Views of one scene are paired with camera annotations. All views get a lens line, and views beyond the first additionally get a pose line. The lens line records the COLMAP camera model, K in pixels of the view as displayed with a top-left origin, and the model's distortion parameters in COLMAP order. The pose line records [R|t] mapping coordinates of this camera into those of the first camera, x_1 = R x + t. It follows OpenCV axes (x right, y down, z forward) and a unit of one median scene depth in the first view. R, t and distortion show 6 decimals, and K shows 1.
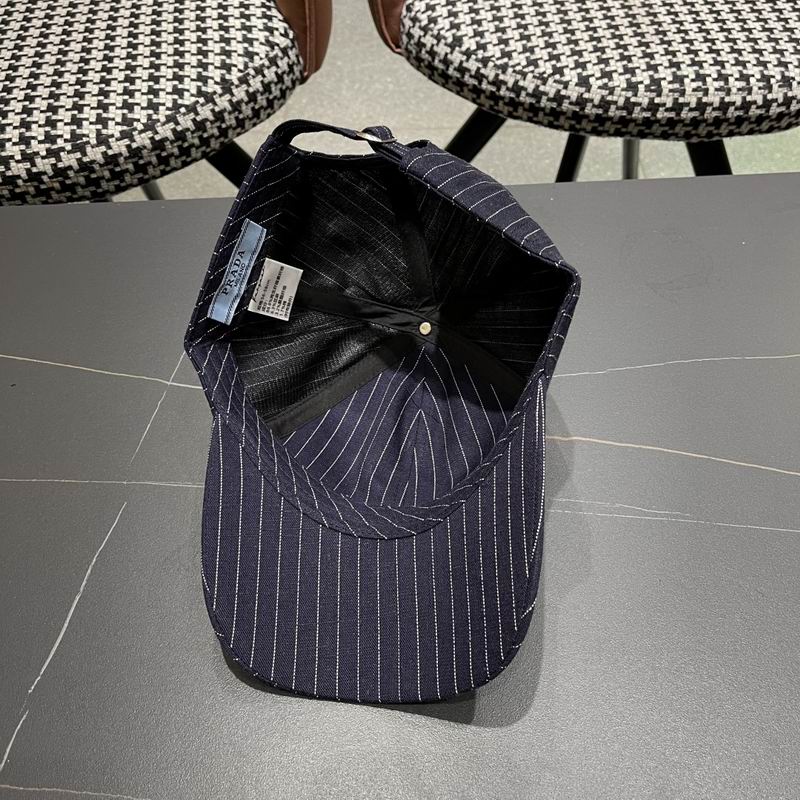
lens RADIAL K [[867.7, 0, 398.1], [0, 867.7, 402.5], [0, 0, 1]] dist [0.017334, 0.000000]
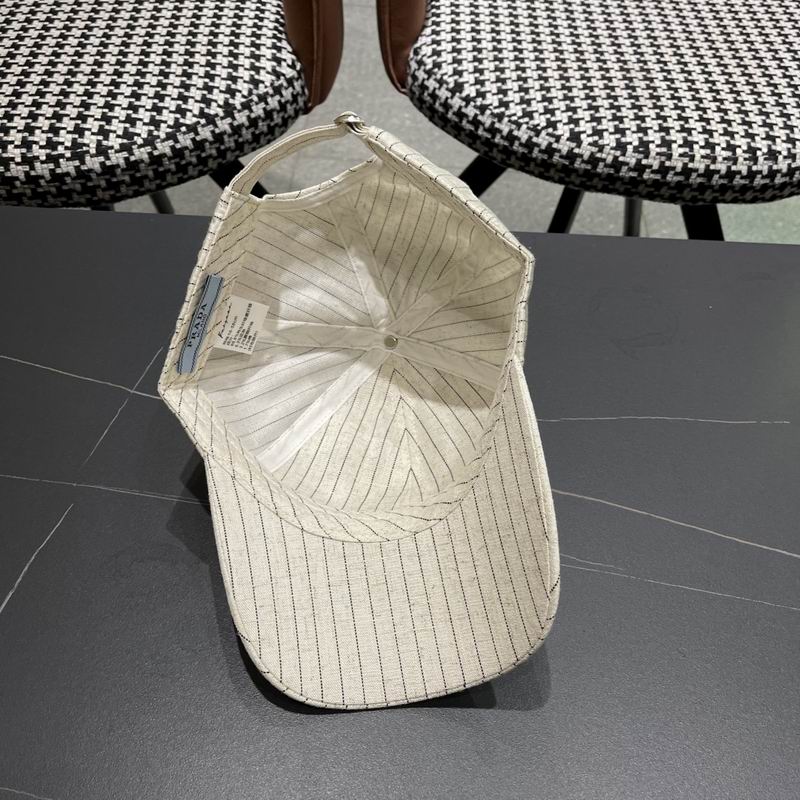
lens RADIAL K [[867.7, 0, 397.4], [0, 867.7, 395.4], [0, 0, 1]] dist [0.017334, 0.000000]
pose [[0.995539, 0.093800, -0.010149, 0.043364], [-0.094138, 0.994734, -0.040521, -0.004025], [0.006295, 0.041296, 0.999127, -0.014594]]
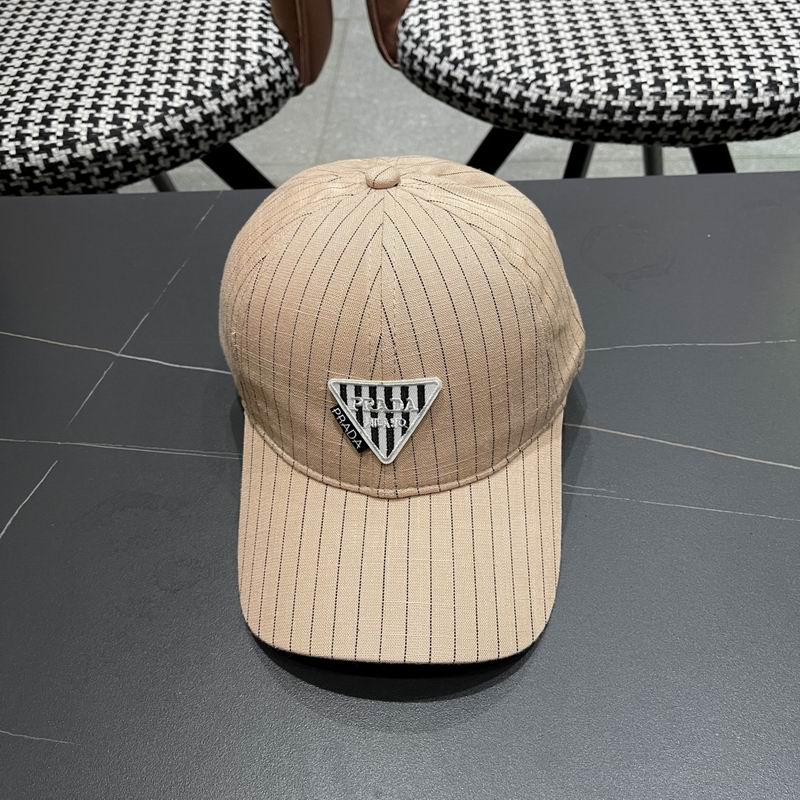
lens RADIAL K [[867.7, 0, 393.7], [0, 867.7, 400.1], [0, 0, 1]] dist [0.017334, 0.000000]
pose [[0.996118, 0.028071, -0.083428, 0.109797], [-0.033624, 0.997259, -0.065911, 0.065630], [0.081349, 0.068460, 0.994332, 0.009003]]
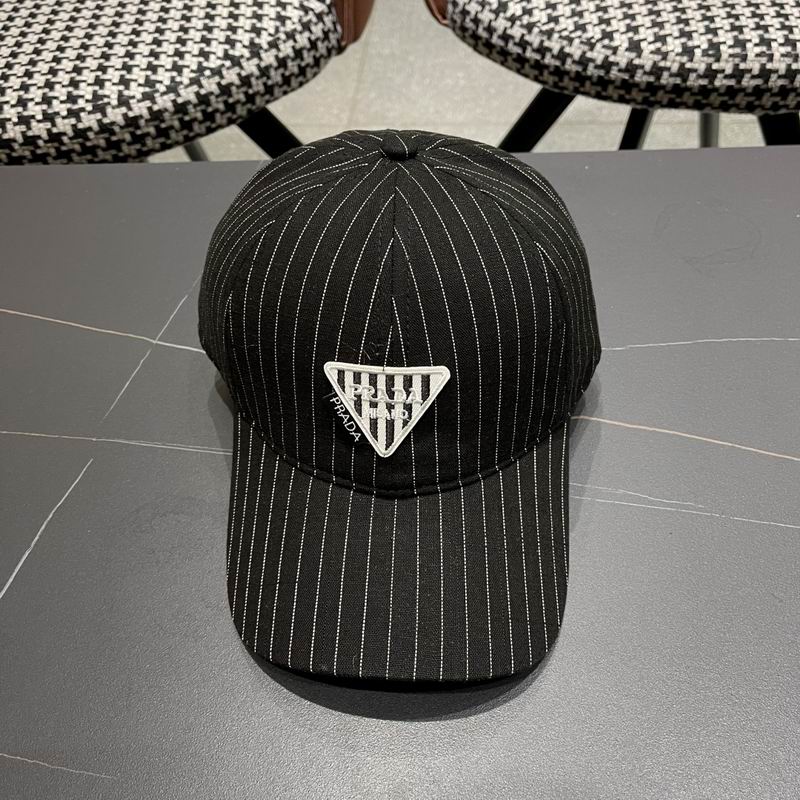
lens RADIAL K [[867.7, 0, 391.1], [0, 867.7, 409.9], [0, 0, 1]] dist [0.017334, 0.000000]
pose [[0.993246, 0.046855, -0.106147, 0.073277], [-0.048111, 0.998799, -0.009307, 0.036462], [0.105584, 0.014351, 0.994307, 0.061108]]
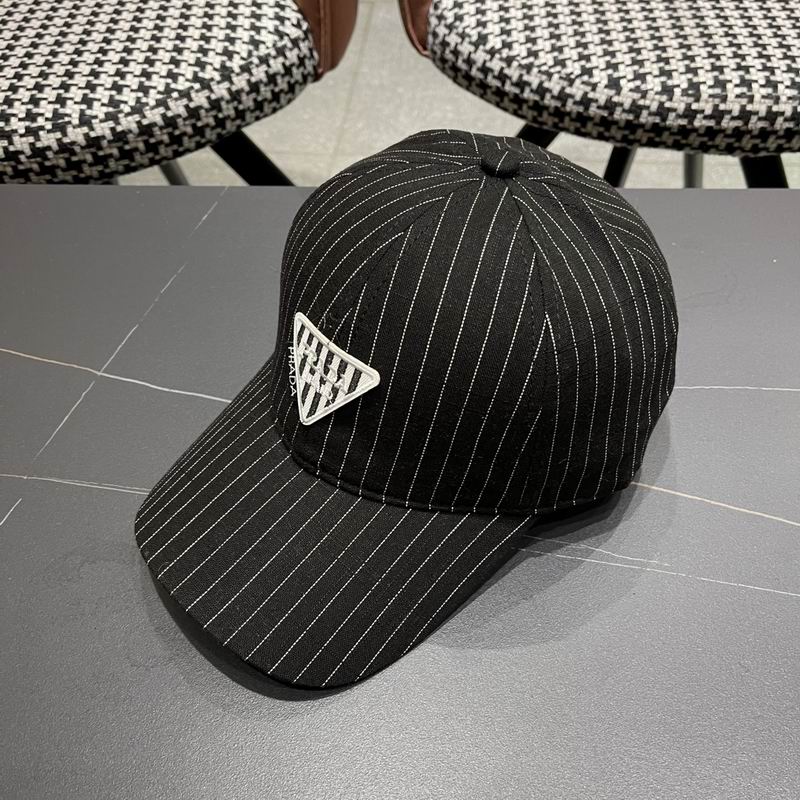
lens RADIAL K [[867.7, 0, 406.5], [0, 867.7, 412.9], [0, 0, 1]] dist [0.017334, 0.000000]
pose [[0.994476, 0.067895, -0.080044, 0.094645], [-0.071317, 0.996623, -0.040688, 0.024179], [0.077011, 0.046171, 0.995961, 0.098695]]
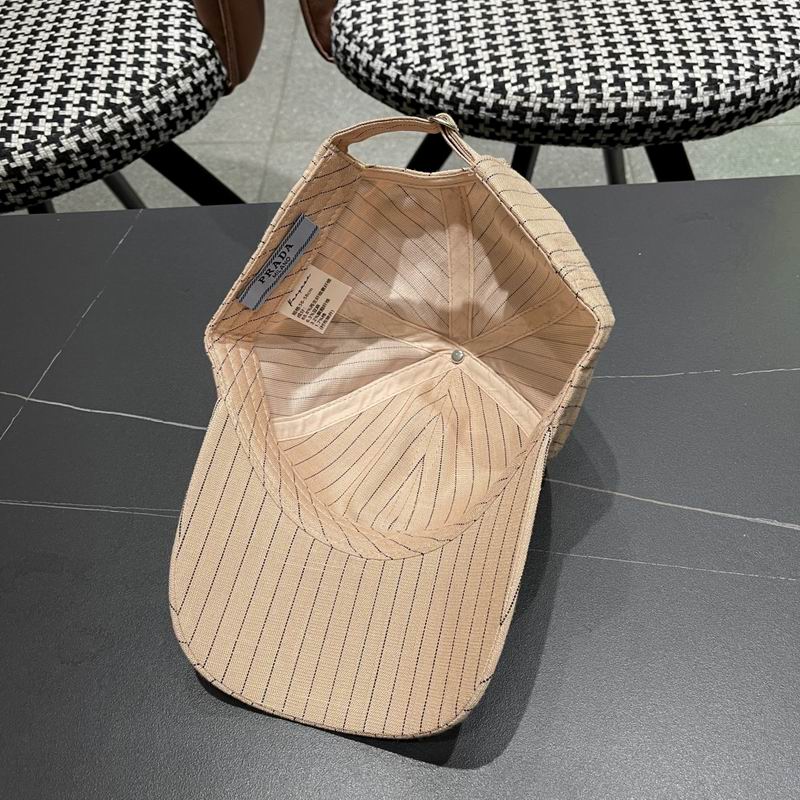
lens RADIAL K [[867.7, 0, 399.4], [0, 867.7, 407.2], [0, 0, 1]] dist [0.017334, 0.000000]
pose [[0.997928, 0.007868, -0.063852, 0.166609], [-0.008079, 0.999963, -0.003046, -0.009781], [0.063826, 0.003556, 0.997955, 0.029124]]
